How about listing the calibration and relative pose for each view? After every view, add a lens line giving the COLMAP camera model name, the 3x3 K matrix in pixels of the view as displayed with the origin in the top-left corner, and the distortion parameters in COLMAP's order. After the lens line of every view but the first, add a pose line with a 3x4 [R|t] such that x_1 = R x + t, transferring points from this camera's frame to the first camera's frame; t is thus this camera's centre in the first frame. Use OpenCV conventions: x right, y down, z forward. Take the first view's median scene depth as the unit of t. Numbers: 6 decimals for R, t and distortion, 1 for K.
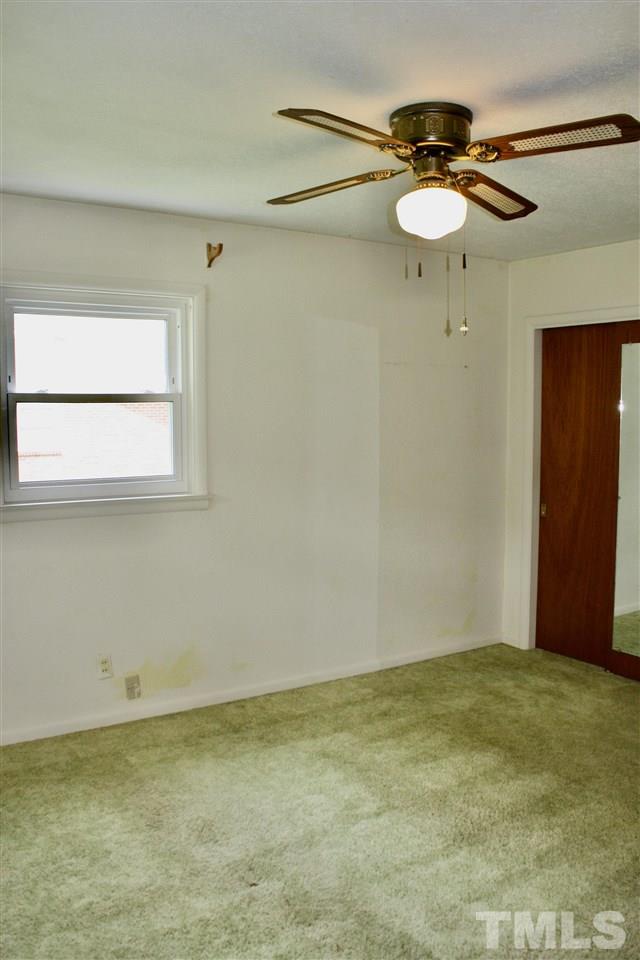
lens RADIAL K [[839.9, 0, 303.7], [0, 839.9, 477.4], [0, 0, 1]] dist [-0.160372, 0.153665]
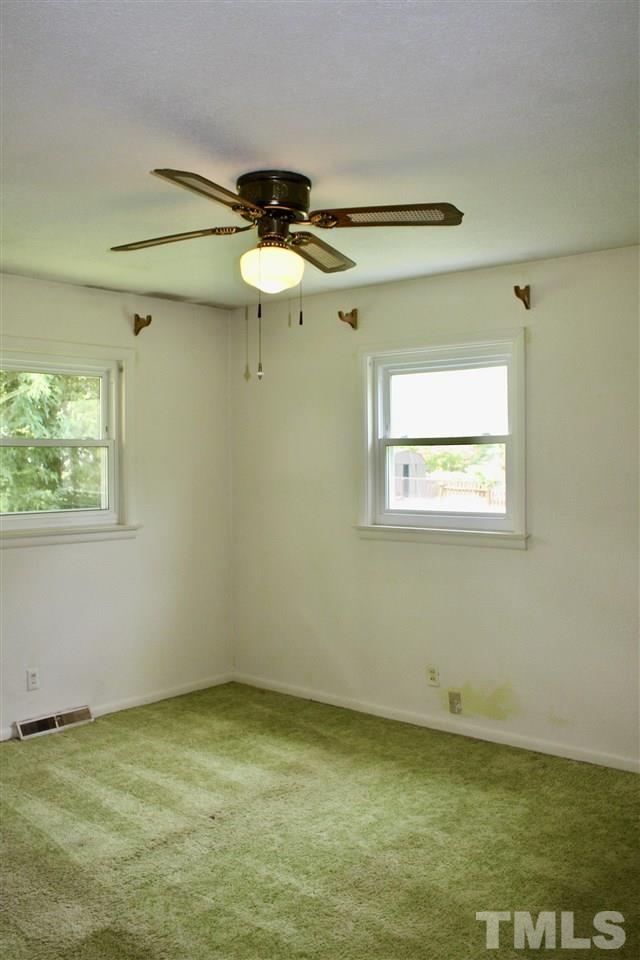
lens RADIAL K [[839.9, 0, 303.7], [0, 839.9, 477.4], [0, 0, 1]] dist [-0.160372, 0.153665]
pose [[0.292500, 0.018944, -0.956078, 0.797145], [-0.072549, 0.997362, -0.002434, -0.028099], [0.953509, 0.070074, 0.293103, 0.476430]]
